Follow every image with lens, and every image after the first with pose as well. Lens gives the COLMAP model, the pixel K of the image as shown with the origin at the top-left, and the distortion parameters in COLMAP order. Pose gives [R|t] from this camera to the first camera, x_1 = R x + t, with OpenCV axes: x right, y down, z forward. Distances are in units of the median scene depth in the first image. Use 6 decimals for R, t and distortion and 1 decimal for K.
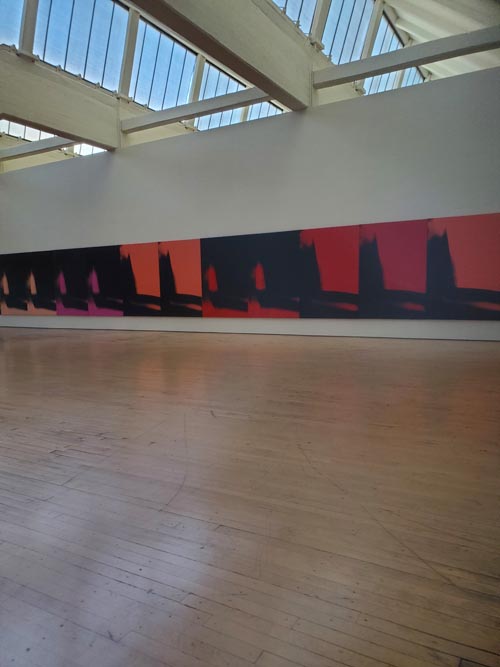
lens RADIAL K [[494.5, 0, 272.4], [0, 494.5, 310.3], [0, 0, 1]] dist [0.034437, -0.000677]
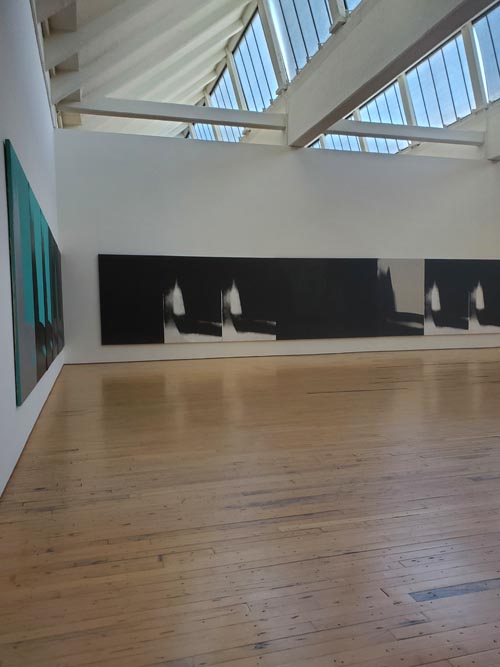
lens RADIAL K [[438.0, 0, 249.4], [0, 438.0, 337.4], [0, 0, 1]] dist [-0.000465, 0.000172]
pose [[0.735837, -0.032729, 0.676367, -1.030796], [0.033916, 0.999359, 0.011460, -0.004377], [-0.676308, 0.014507, 0.736476, 0.569272]]
